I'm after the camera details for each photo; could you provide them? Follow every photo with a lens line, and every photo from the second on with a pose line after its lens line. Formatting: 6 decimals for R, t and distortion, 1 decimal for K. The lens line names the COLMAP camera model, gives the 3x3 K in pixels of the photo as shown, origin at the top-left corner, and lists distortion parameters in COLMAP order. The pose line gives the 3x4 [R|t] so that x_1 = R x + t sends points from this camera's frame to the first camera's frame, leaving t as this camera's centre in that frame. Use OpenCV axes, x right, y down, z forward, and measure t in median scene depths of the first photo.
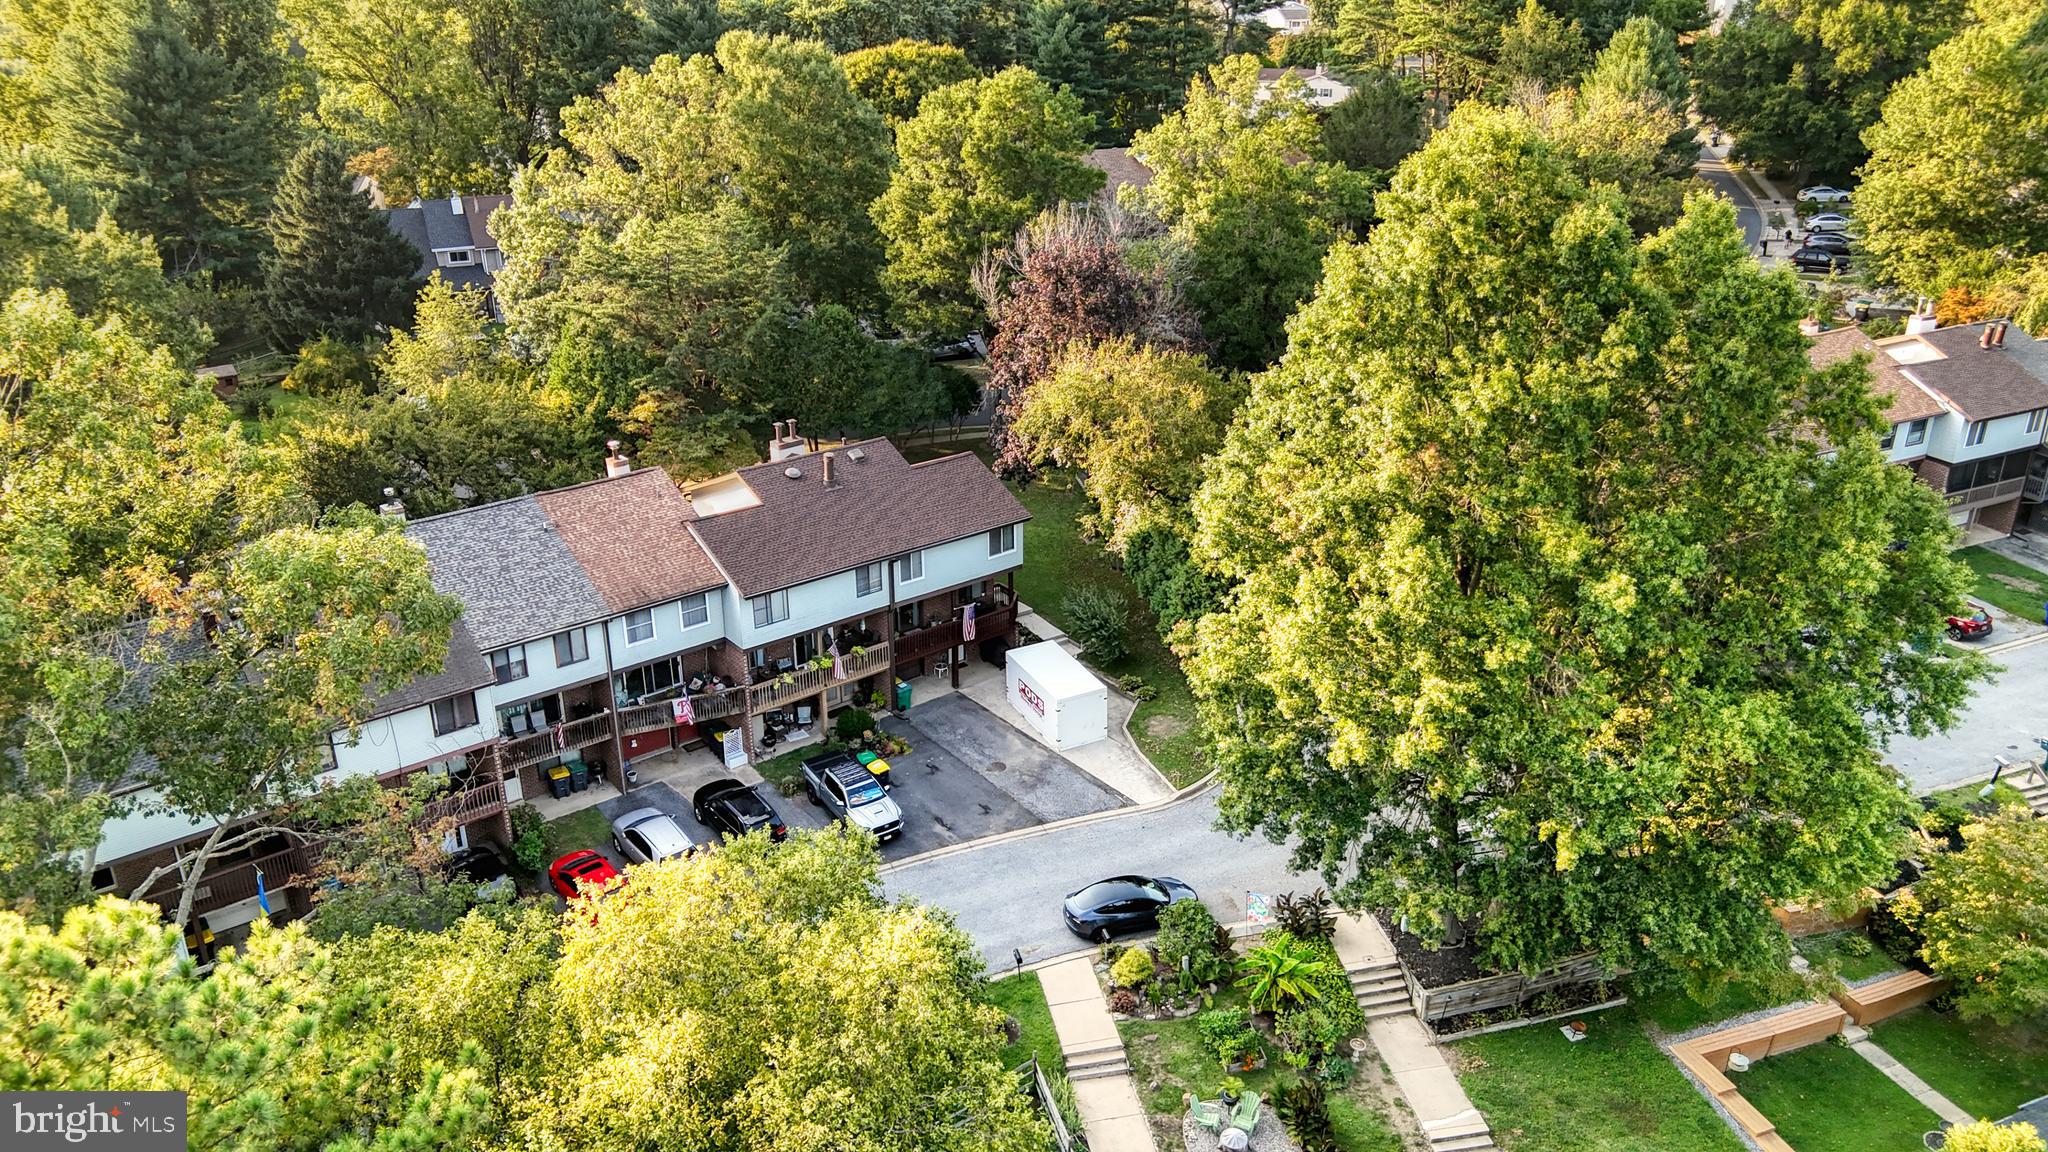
lens RADIAL K [[1523.2, 0, 1023.5], [0, 1523.2, 573.9], [0, 0, 1]] dist [0.045964, -0.013985]
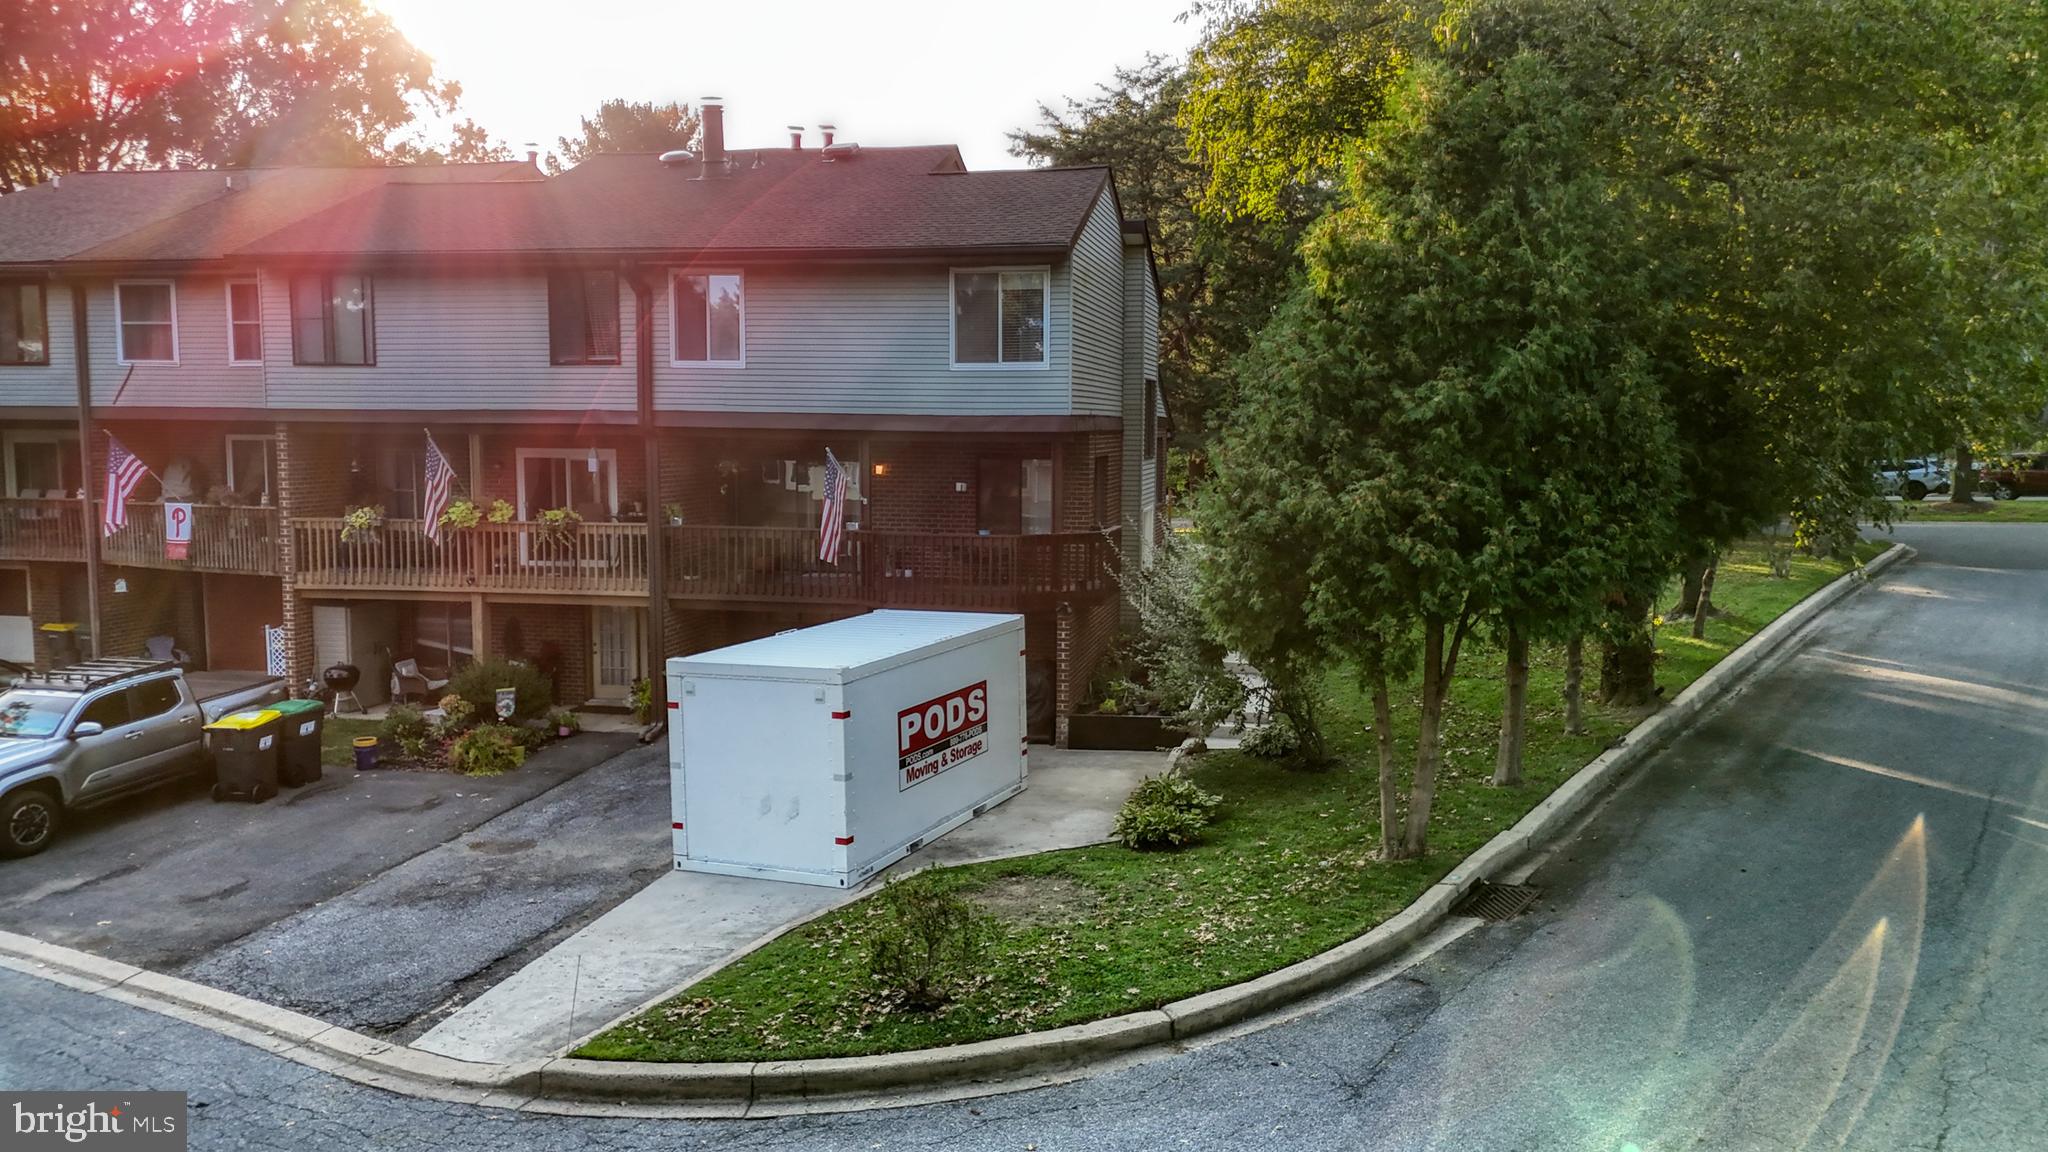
lens RADIAL K [[1523.2, 0, 1029.8], [0, 1523.2, 571.7], [0, 0, 1]] dist [0.045964, -0.013985]
pose [[0.629054, 0.074867, -0.773748, 0.282023], [-0.320433, 0.931829, -0.170348, 0.094305], [0.708247, 0.355092, 0.610160, 0.870060]]
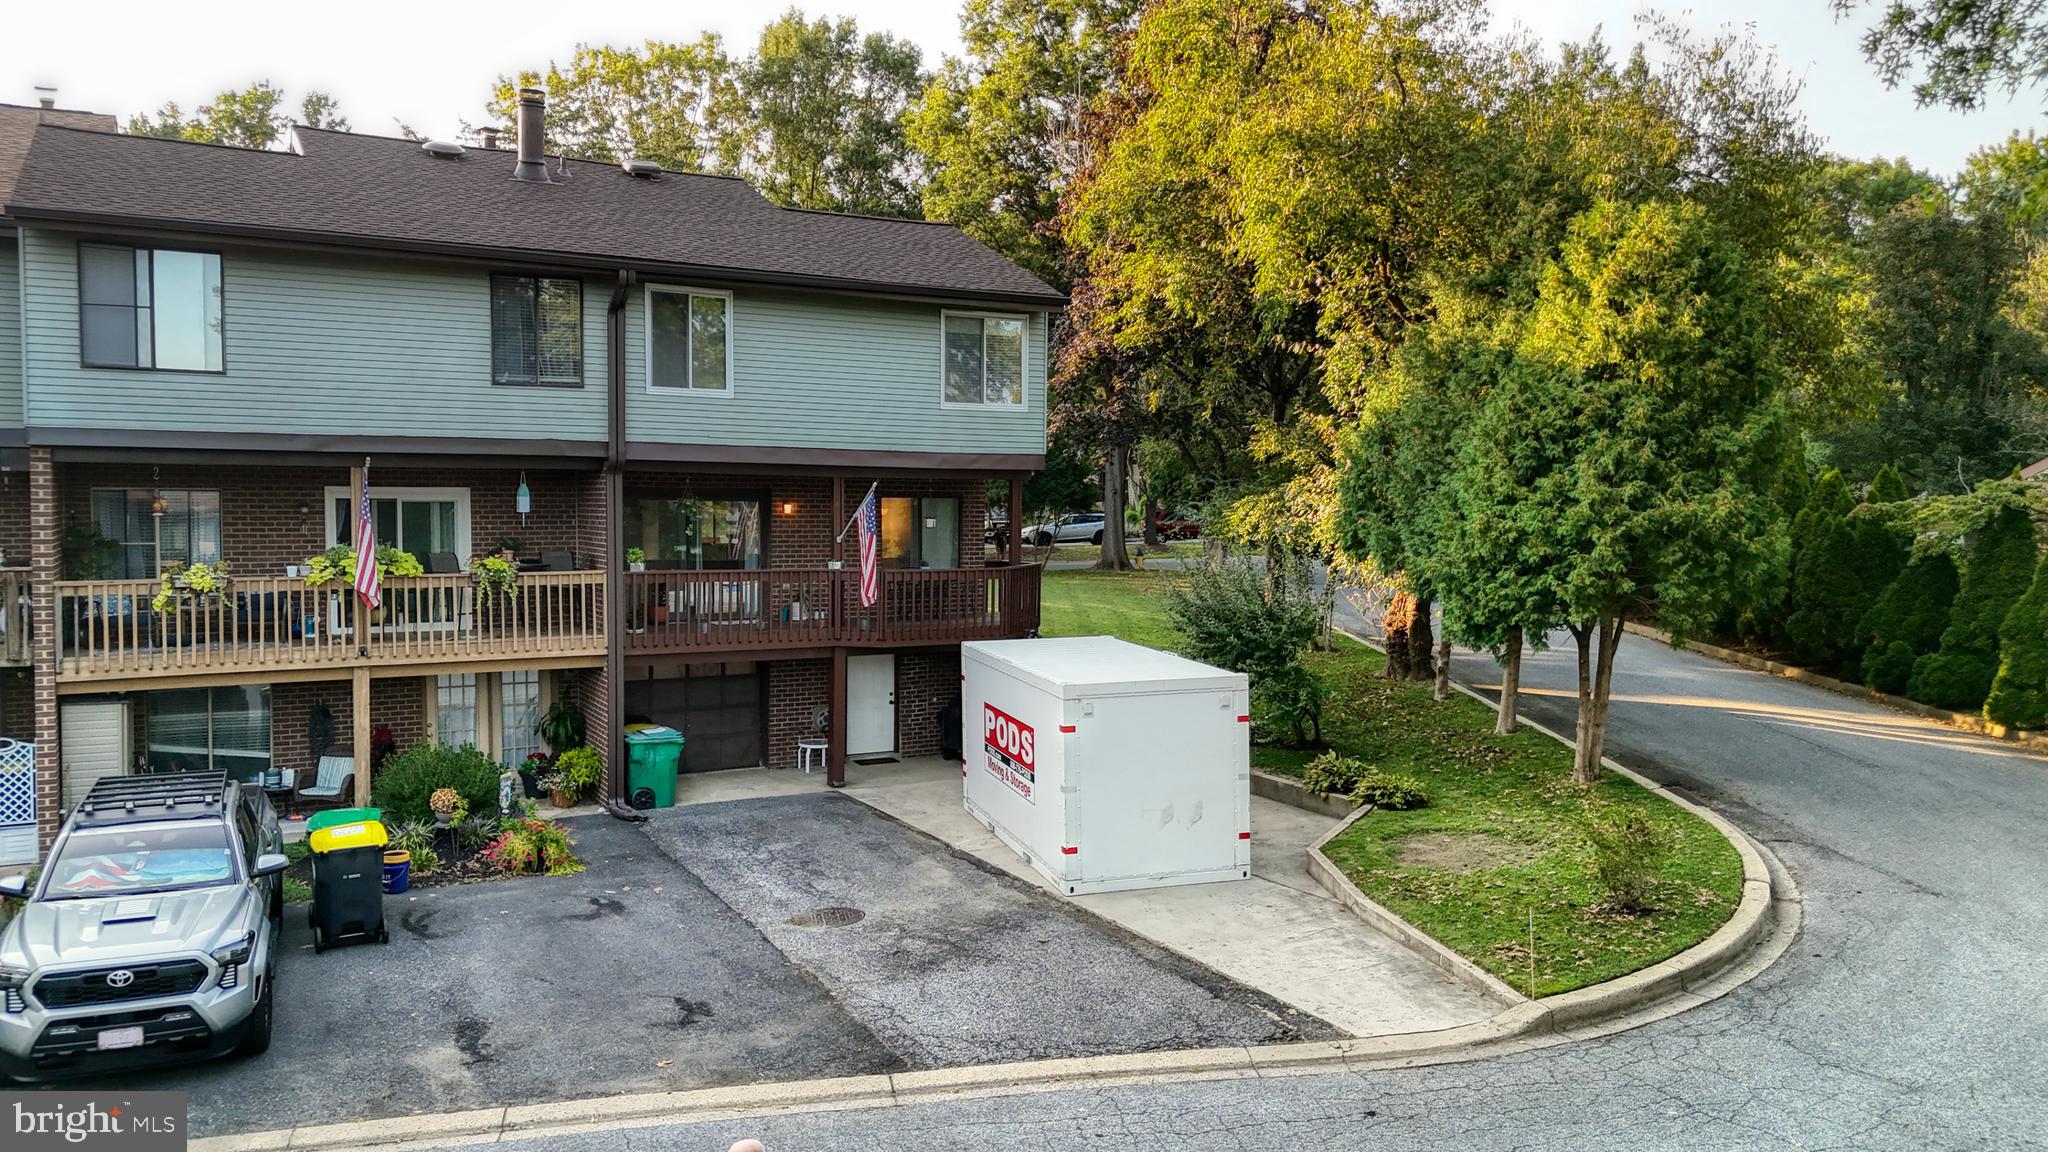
lens RADIAL K [[1523.2, 0, 1022.5], [0, 1523.2, 579.4], [0, 0, 1]] dist [0.045964, -0.013985]
pose [[0.983111, 0.012878, -0.182559, 0.065967], [-0.078003, 0.931863, -0.354327, 0.164991], [0.165557, 0.362582, 0.917129, 0.734243]]
